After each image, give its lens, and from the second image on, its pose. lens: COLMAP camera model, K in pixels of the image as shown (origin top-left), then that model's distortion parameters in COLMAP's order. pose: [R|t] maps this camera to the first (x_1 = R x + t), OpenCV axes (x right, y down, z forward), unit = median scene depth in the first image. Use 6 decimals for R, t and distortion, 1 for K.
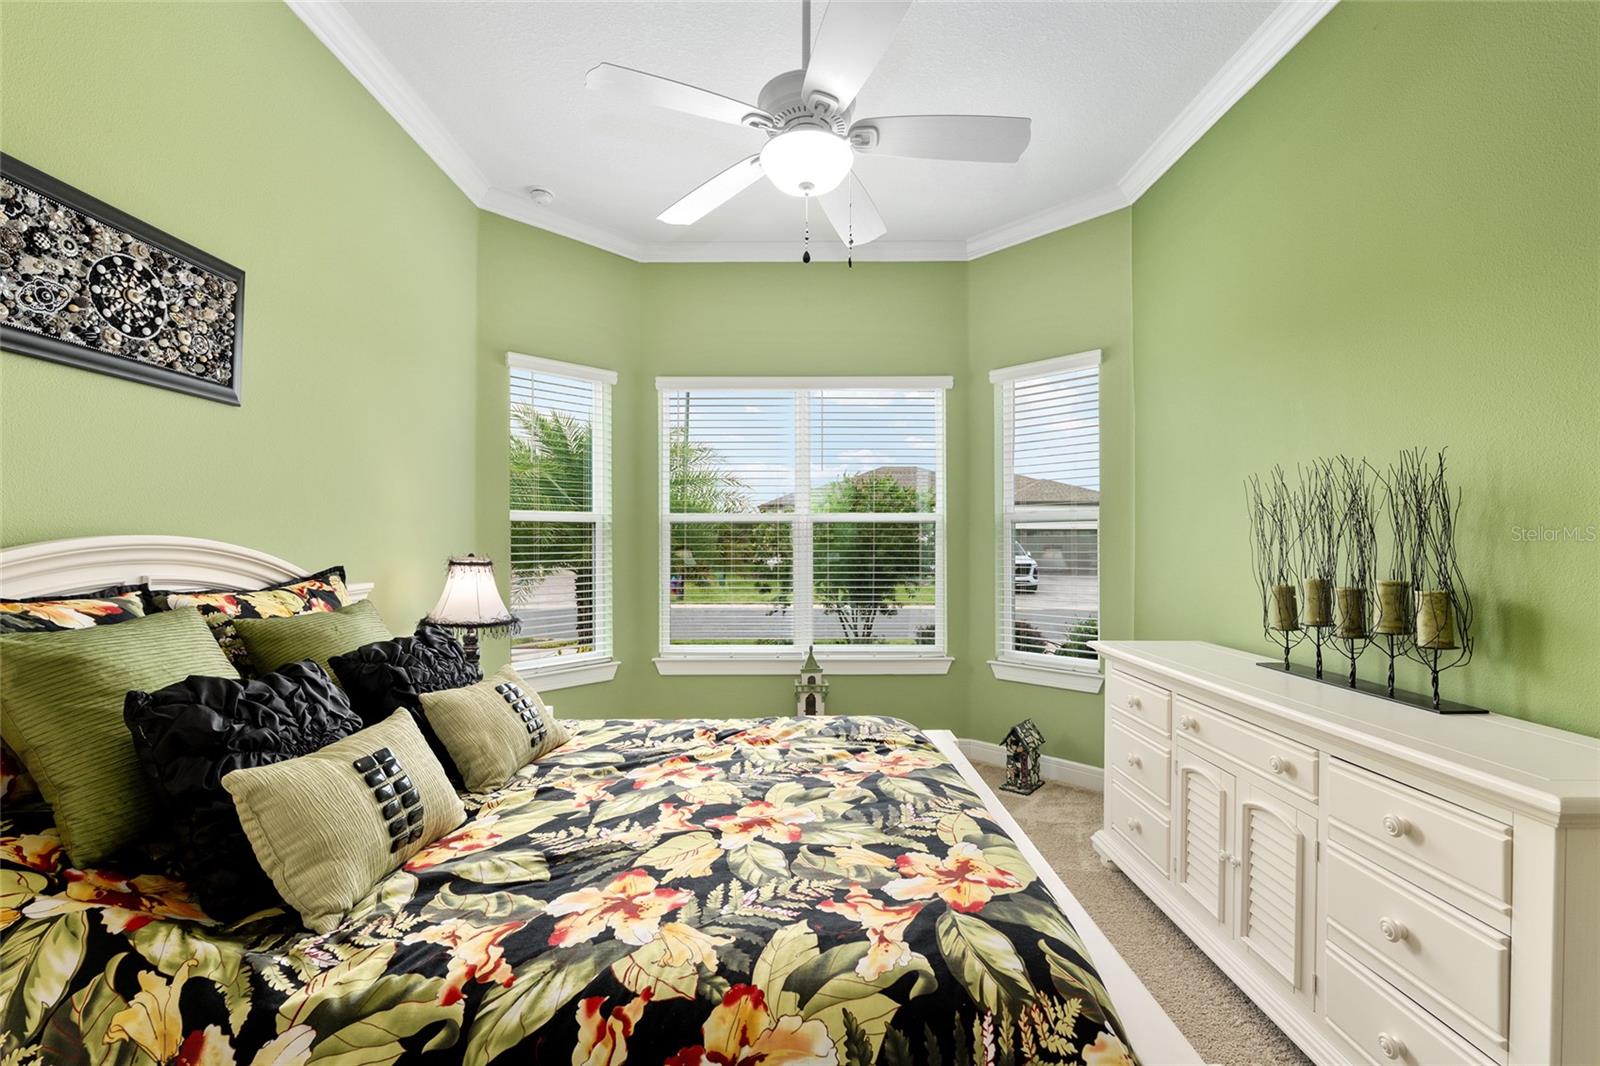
lens RADIAL K [[665.8, 0, 794.2], [0, 665.8, 533.9], [0, 0, 1]] dist [-0.012603, 0.000340]
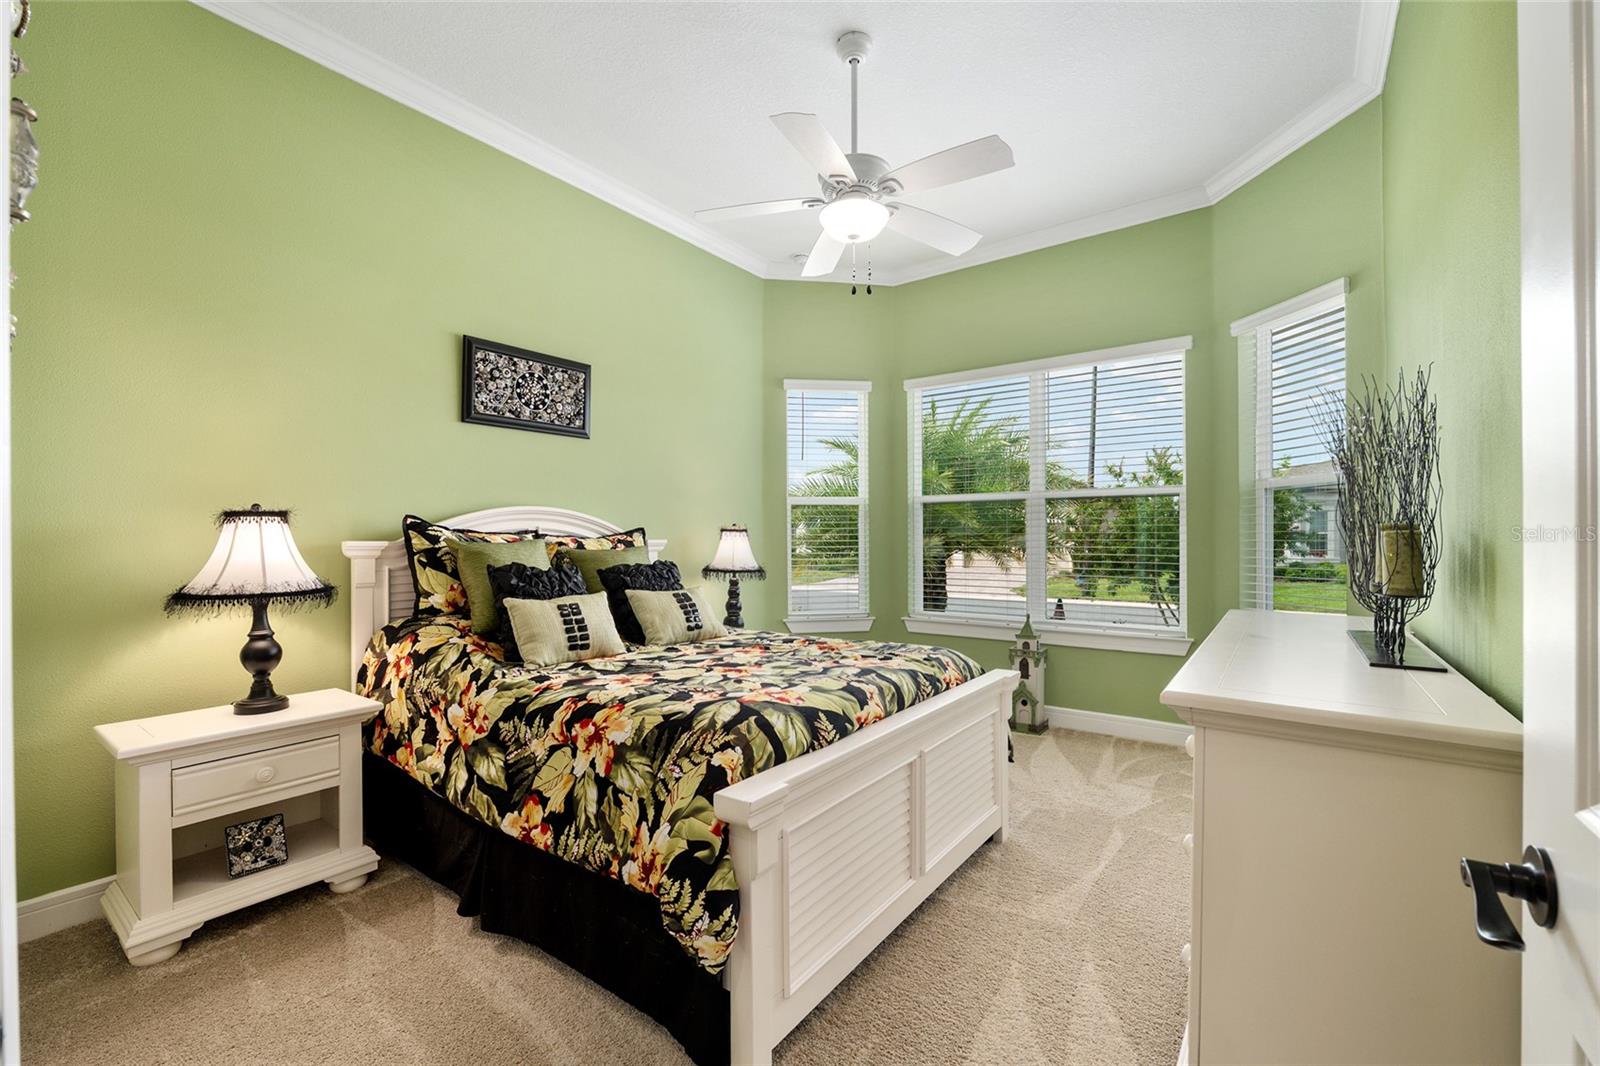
lens RADIAL K [[665.8, 0, 794.2], [0, 665.8, 533.9], [0, 0, 1]] dist [-0.012603, 0.000340]
pose [[0.801773, -0.003594, -0.597618, 0.889087], [0.006403, 0.999976, 0.002578, 0.086687], [0.597594, -0.005893, 0.801777, -0.182901]]
